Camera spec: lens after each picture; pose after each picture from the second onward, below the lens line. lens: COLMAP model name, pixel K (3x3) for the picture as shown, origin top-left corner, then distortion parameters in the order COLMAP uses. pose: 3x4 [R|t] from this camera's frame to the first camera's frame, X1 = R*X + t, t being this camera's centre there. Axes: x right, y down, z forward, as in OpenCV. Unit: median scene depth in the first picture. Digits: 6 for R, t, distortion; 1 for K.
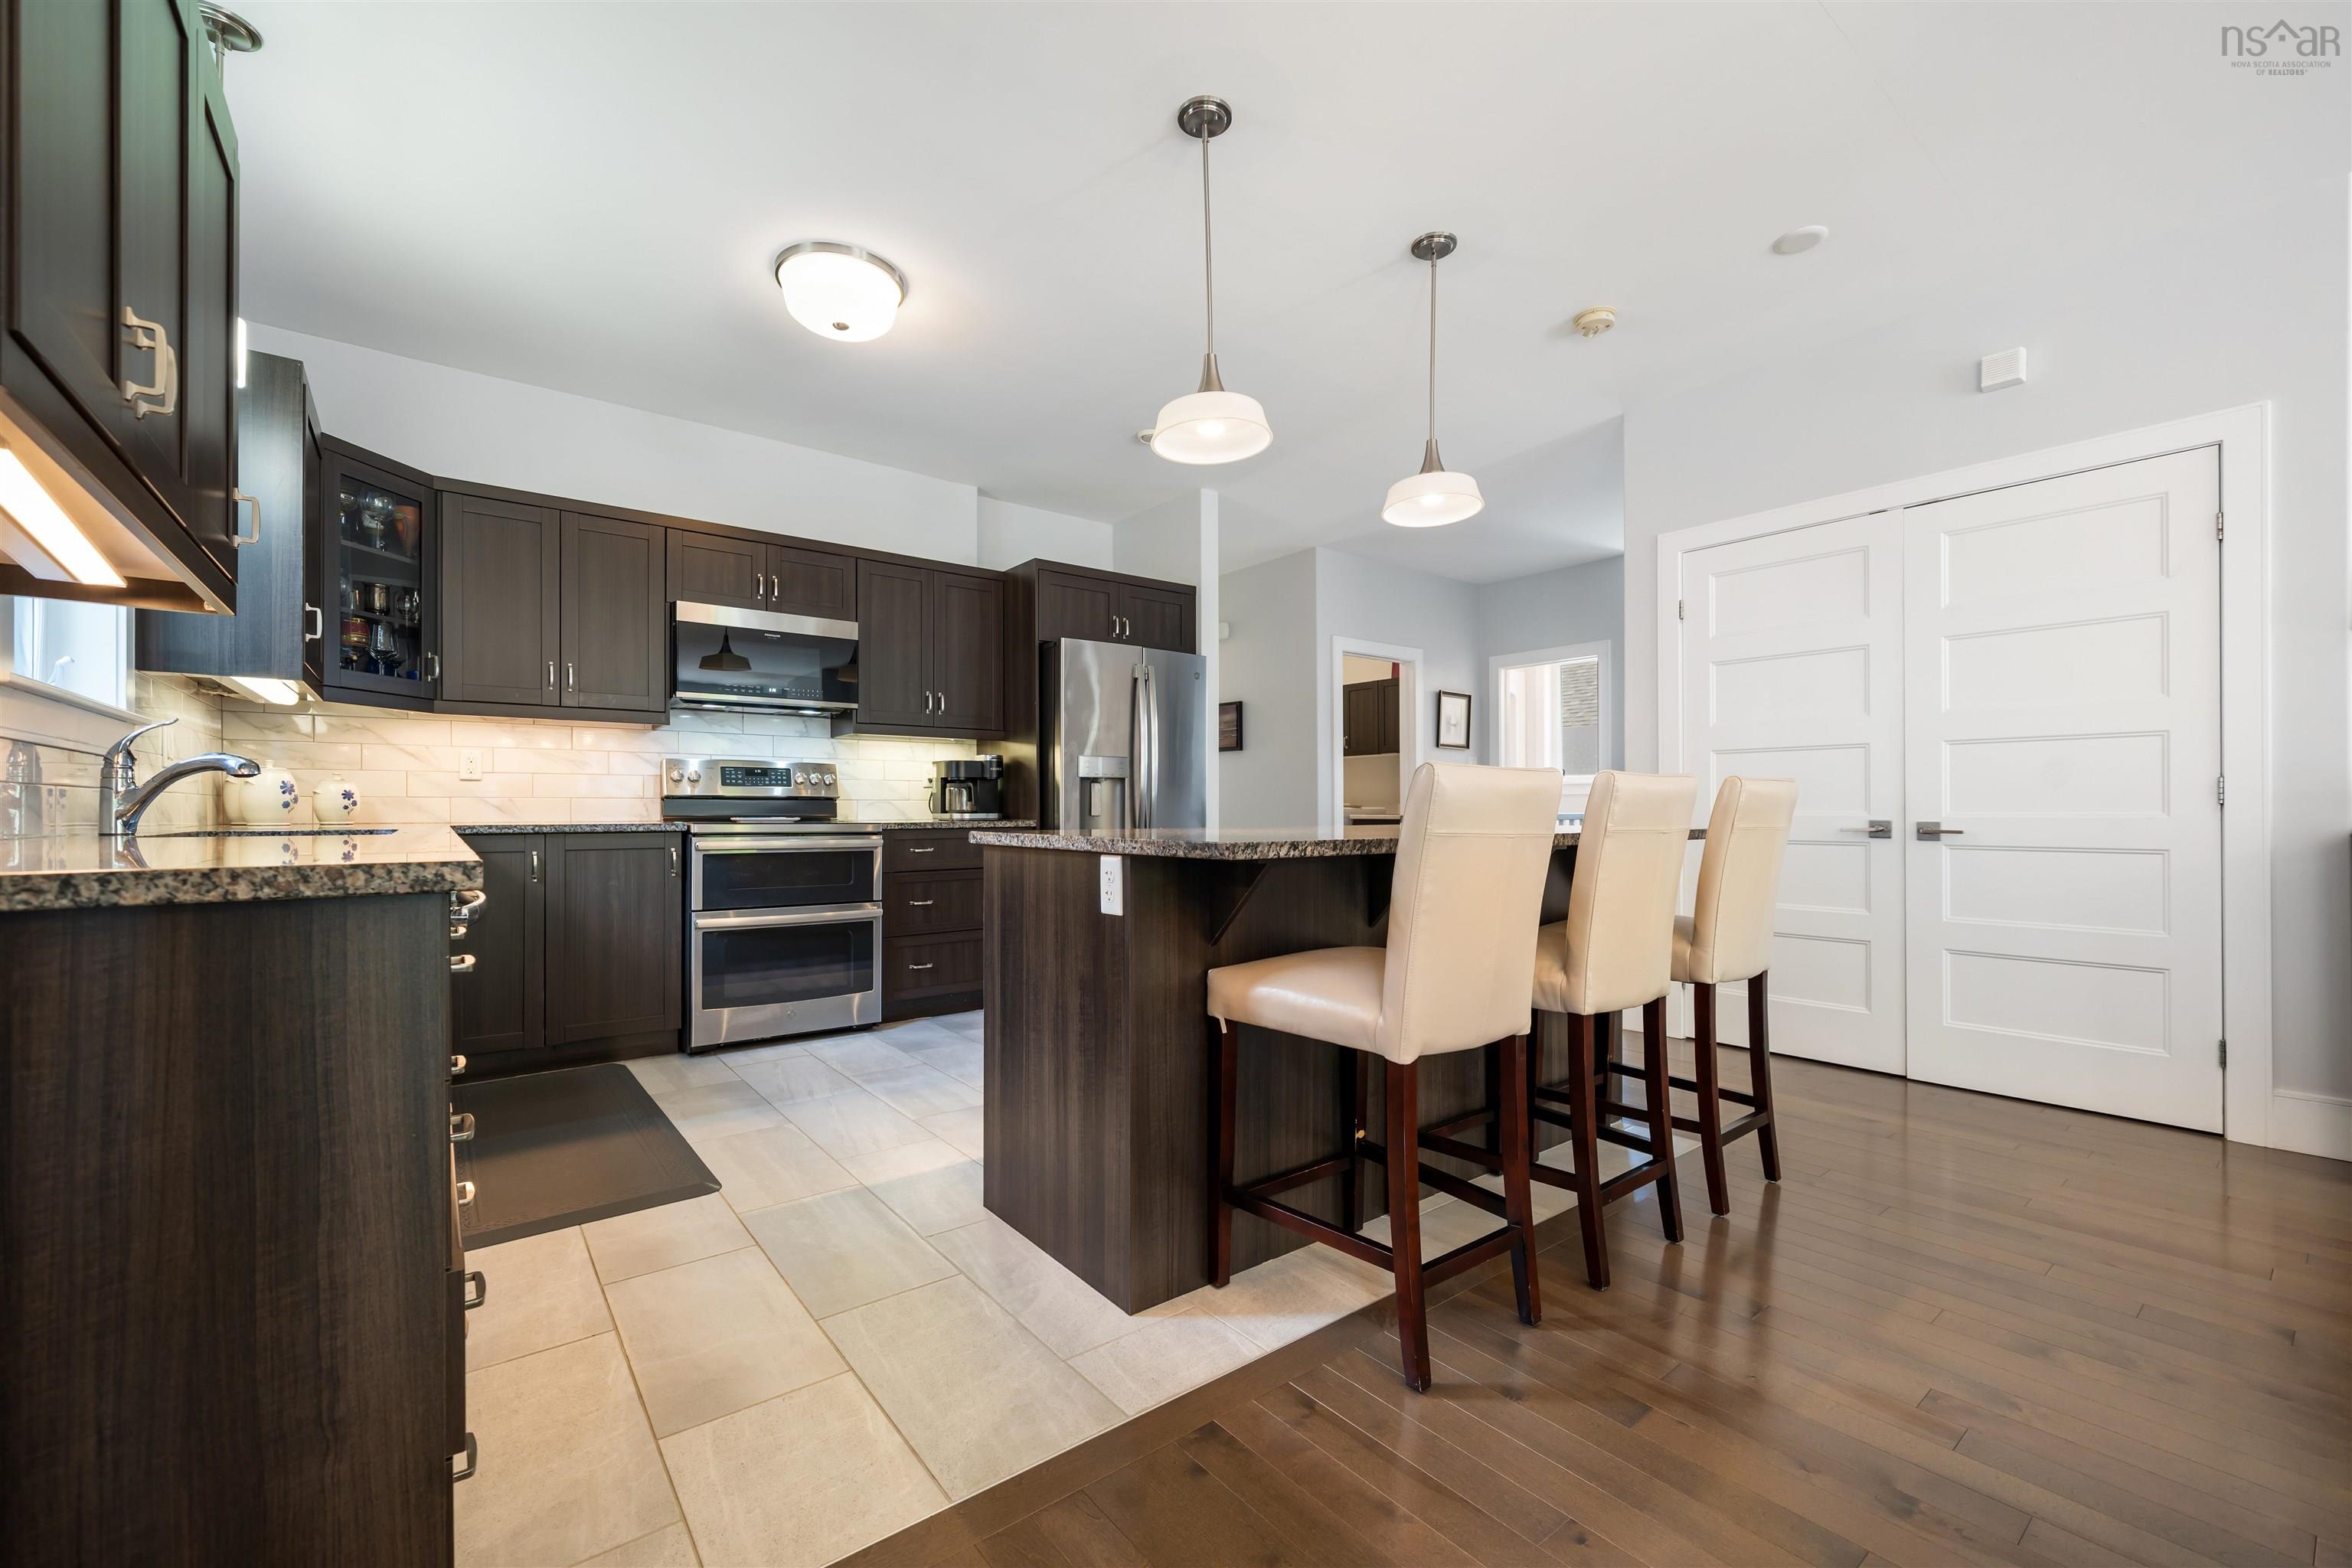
lens RADIAL K [[957.8, 0, 1169.6], [0, 957.8, 809.8], [0, 0, 1]] dist [-0.001154, -0.000039]
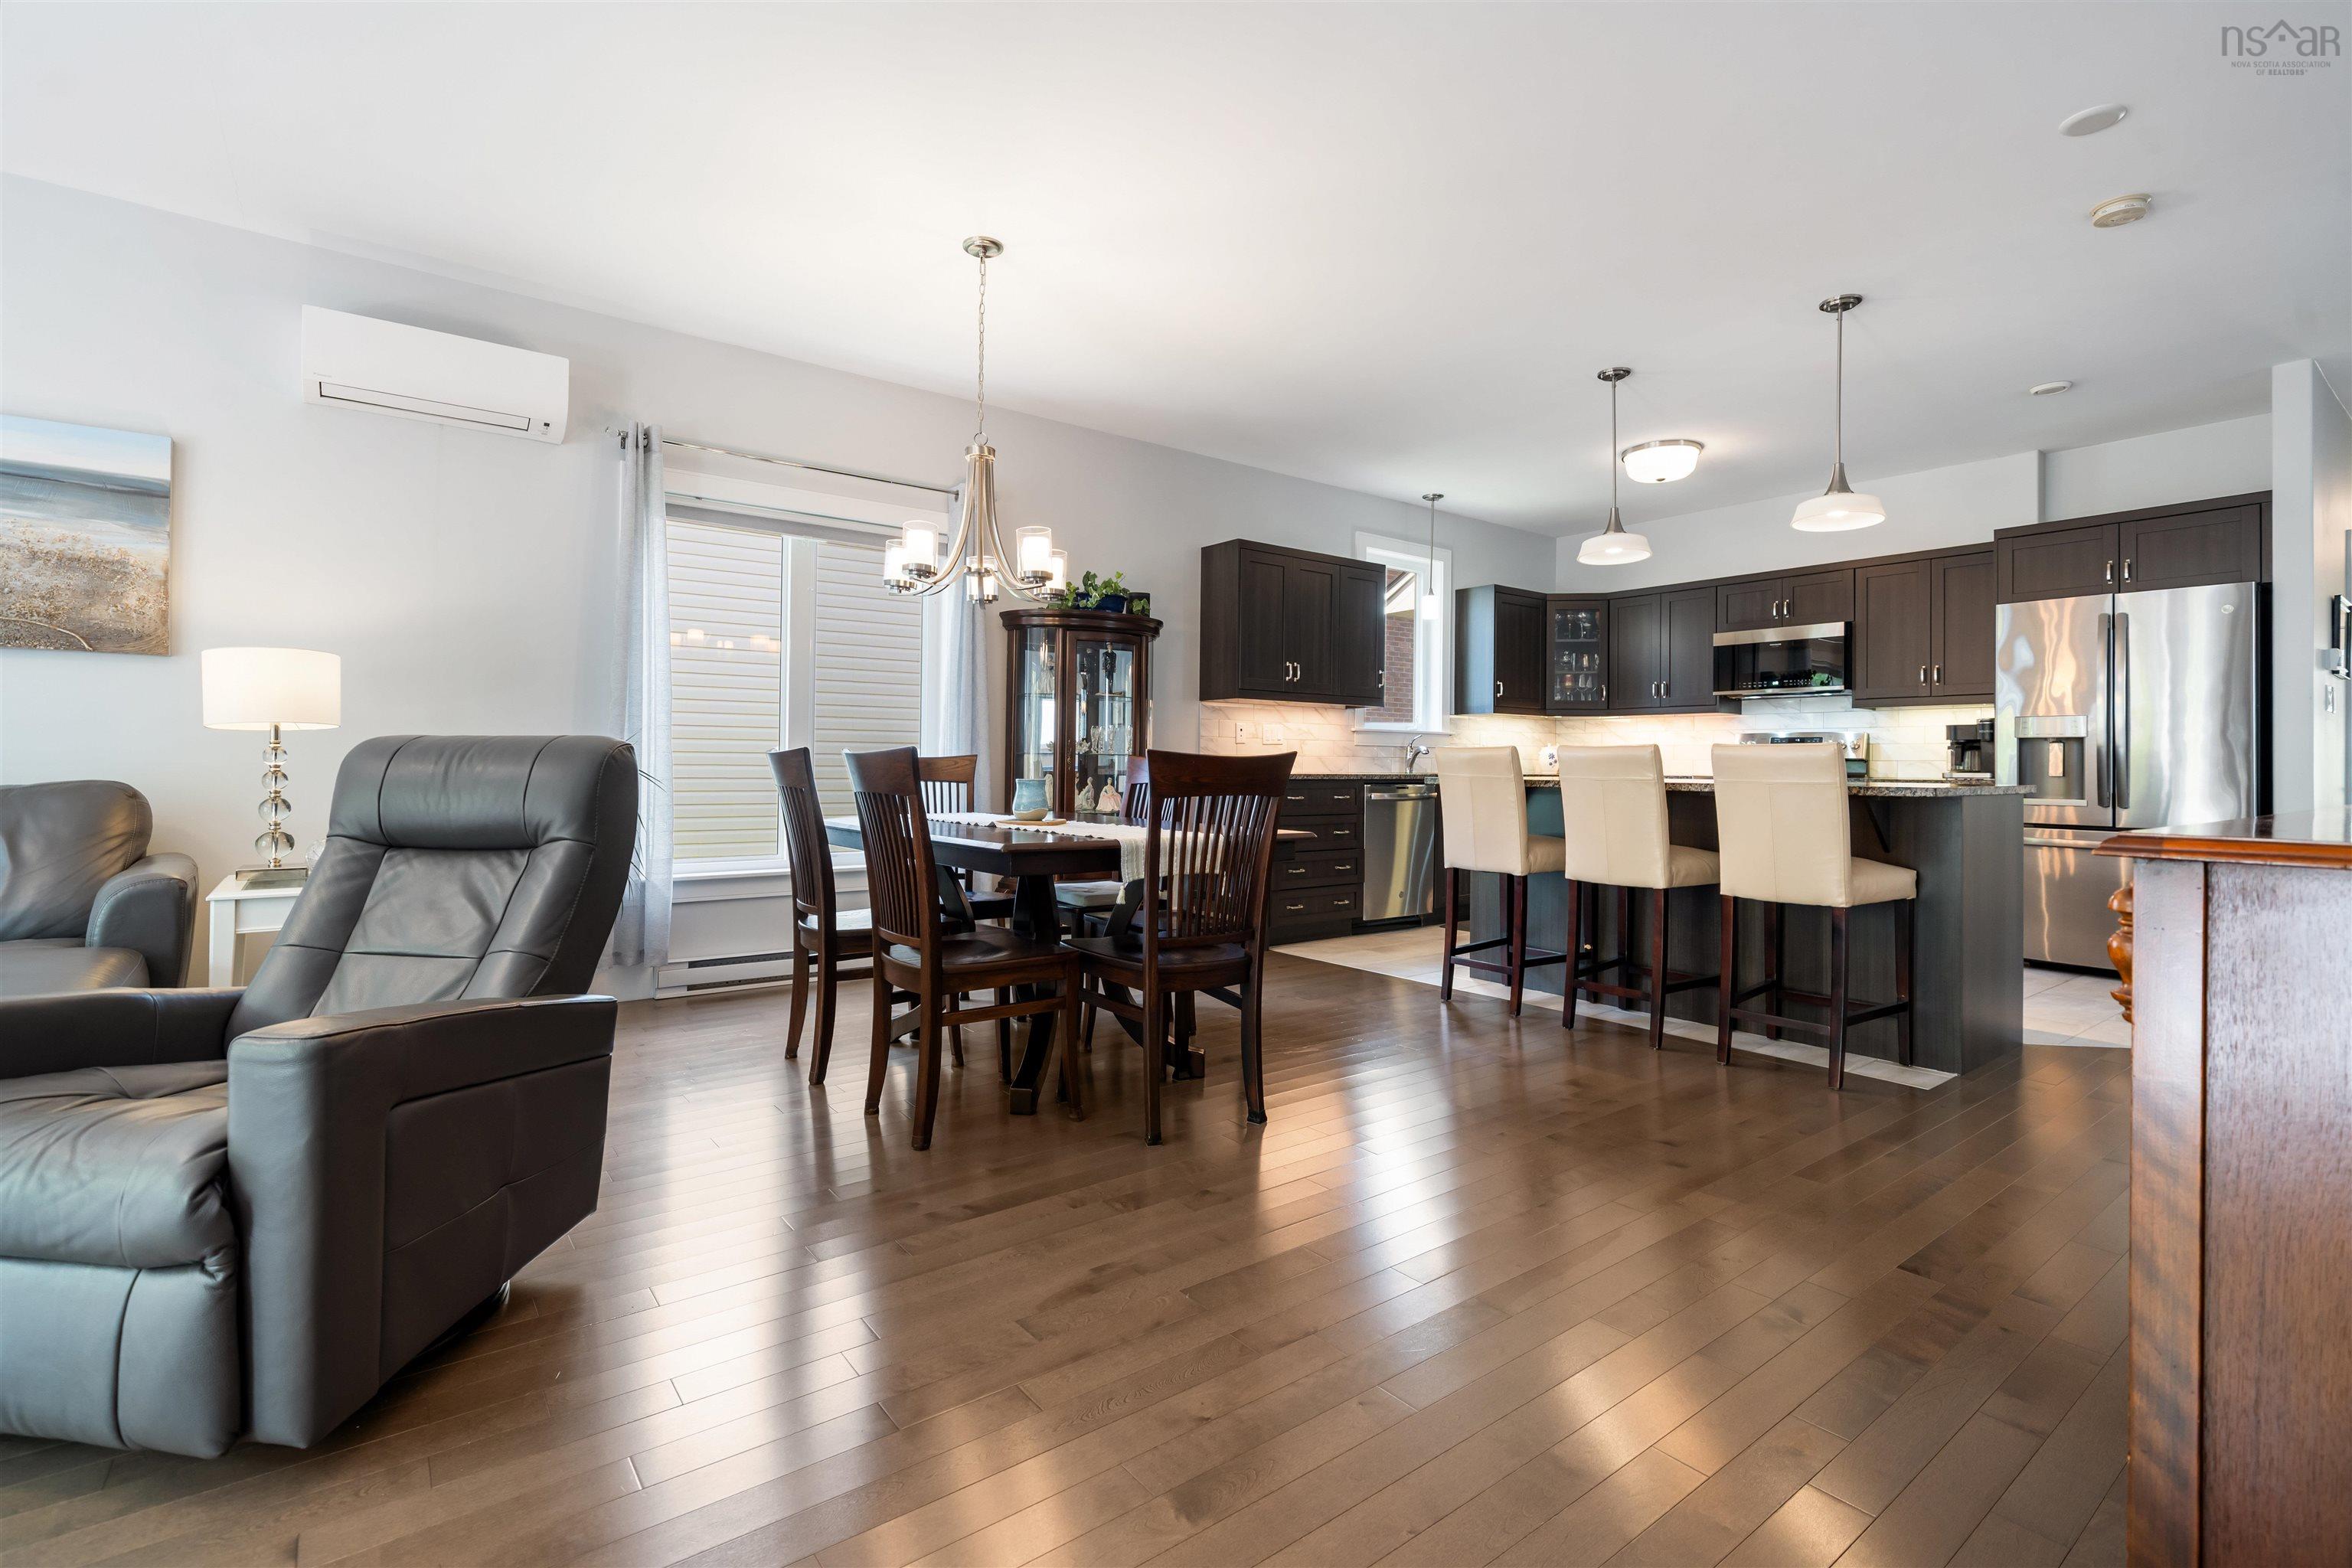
lens RADIAL K [[1052.7, 0, 1167.6], [0, 1052.7, 763.1], [0, 0, 1]] dist [0.001761, 0.000393]
pose [[-0.011607, 0.000656, -0.999932, 1.389884], [-0.008318, 0.999965, 0.000752, -0.001319], [0.999898, 0.008326, -0.011601, 0.145303]]
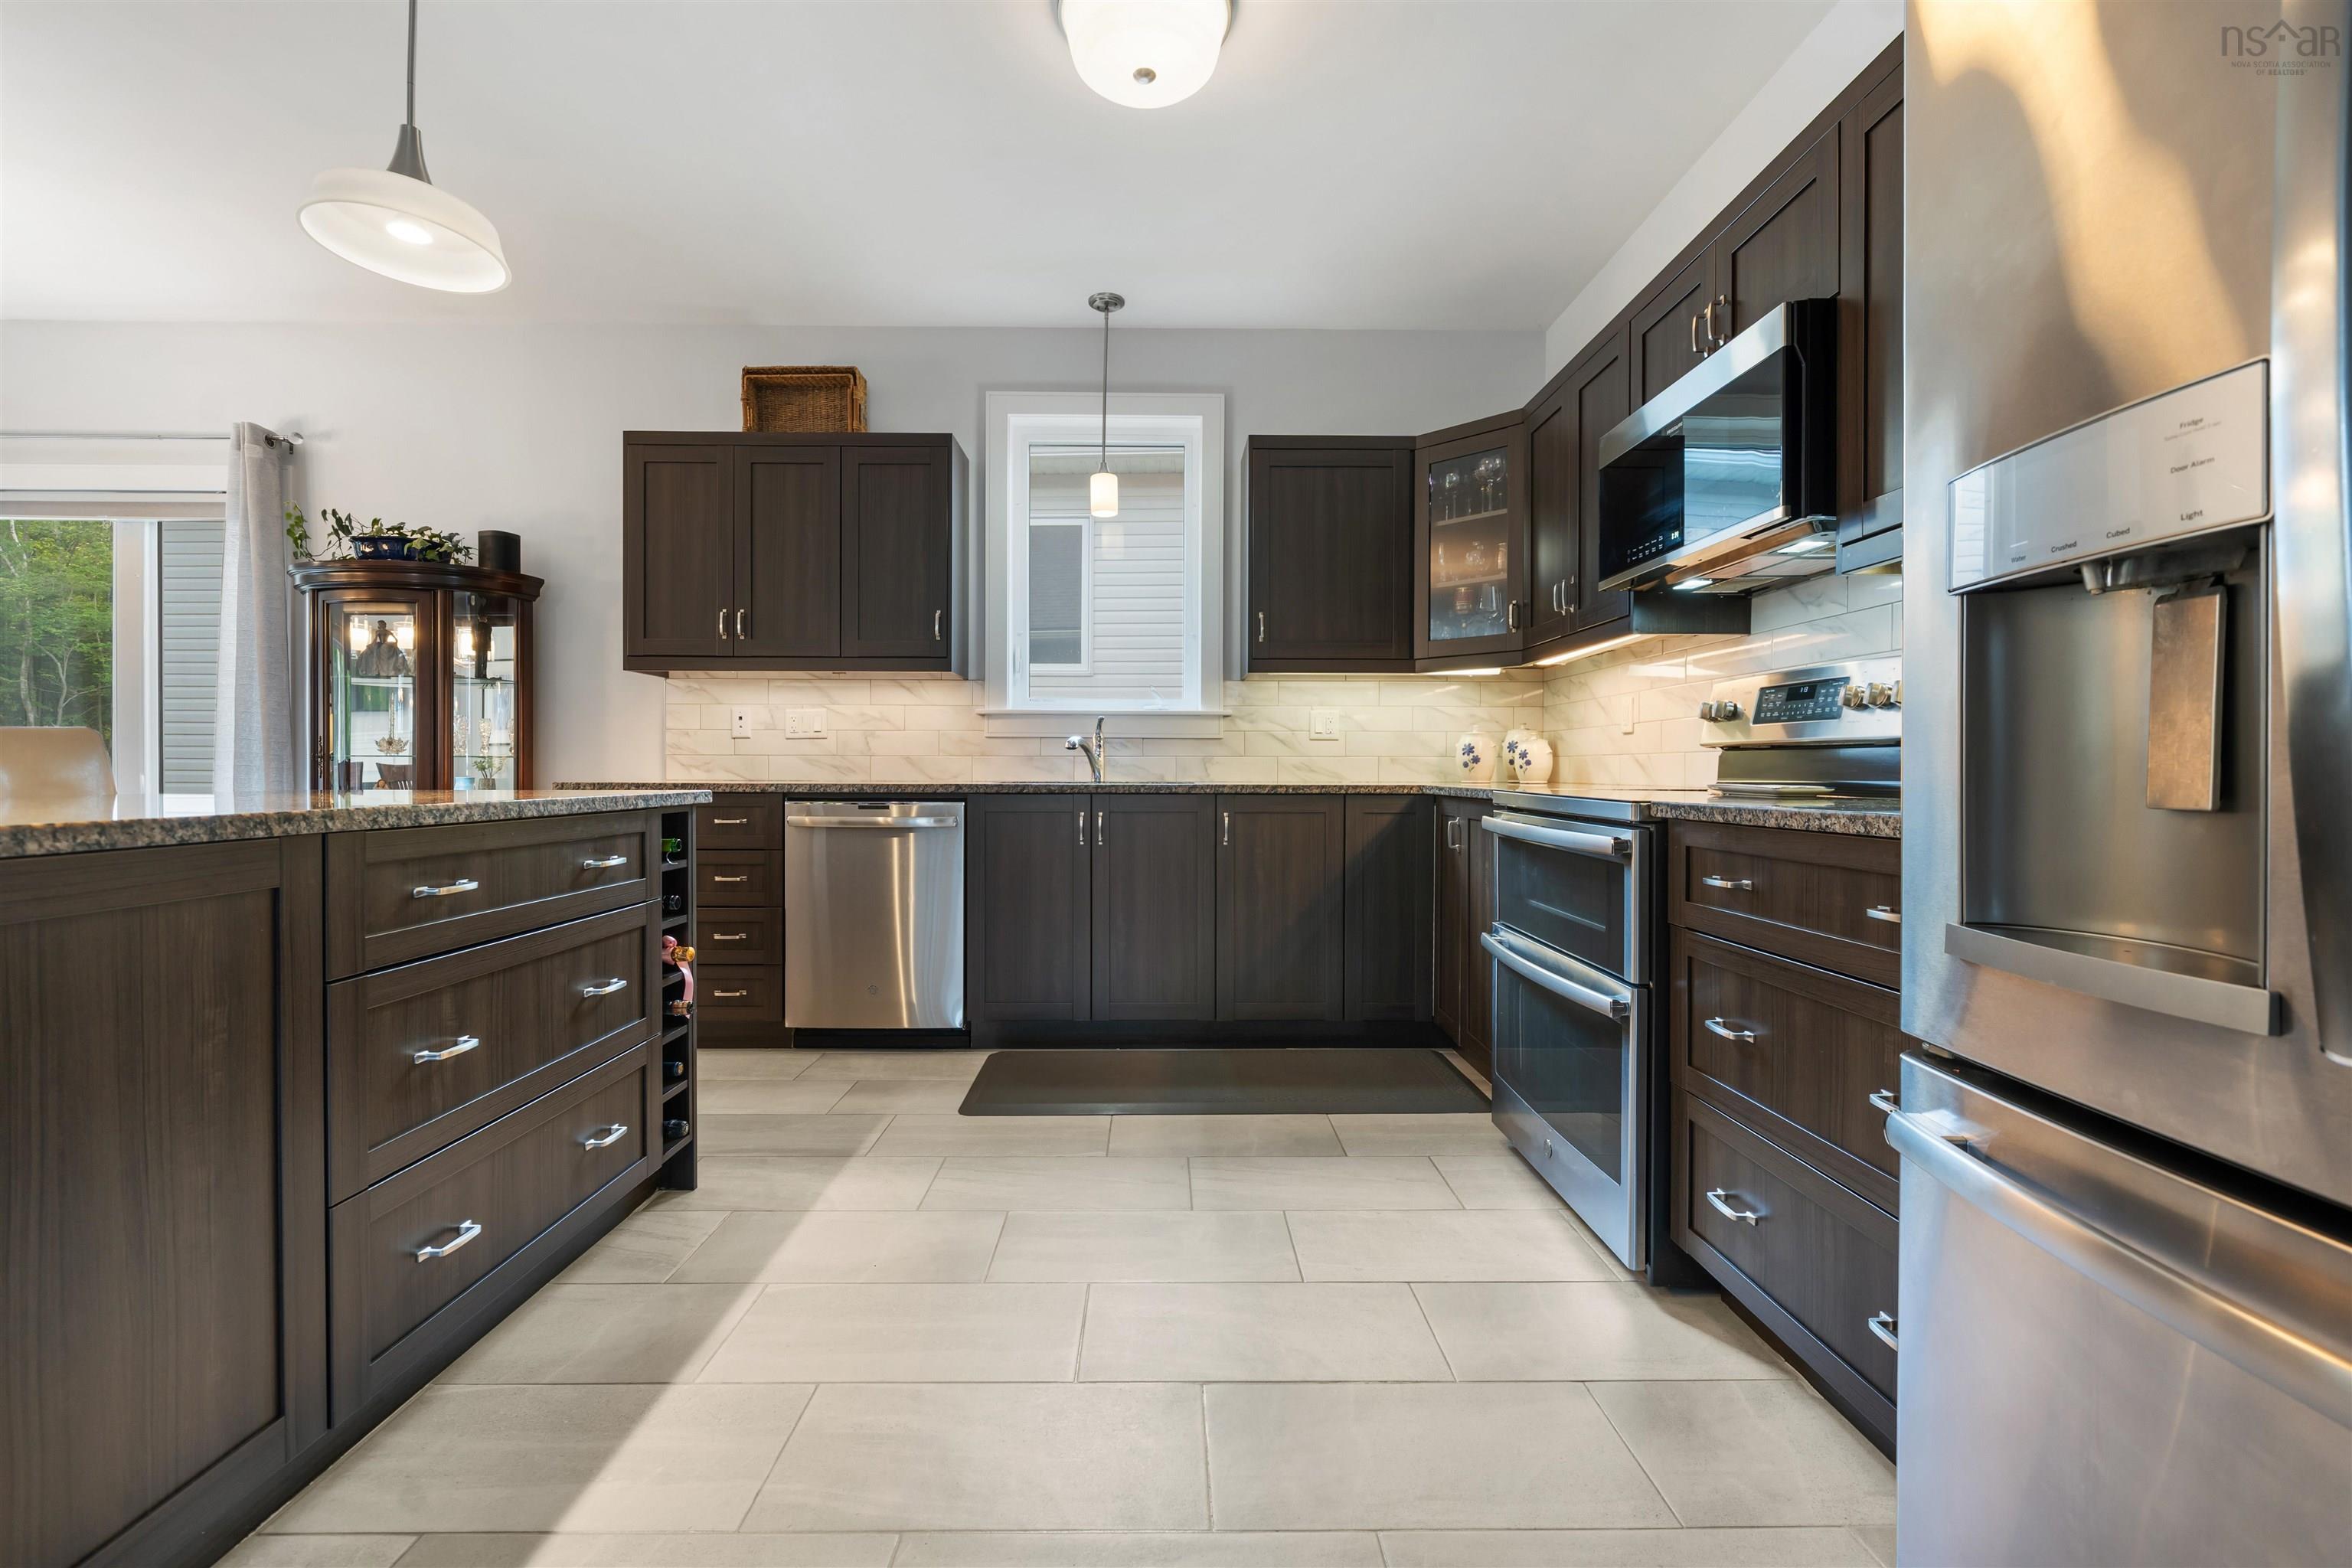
lens RADIAL K [[982.0, 0, 1169.4], [0, 982.0, 779.4], [0, 0, 1]] dist [0.000416, 0.000125]
pose [[-0.604090, 0.008519, -0.796871, 0.200811], [-0.001940, 0.999924, 0.012161, -0.000989], [0.796914, 0.008892, -0.604028, 1.330444]]
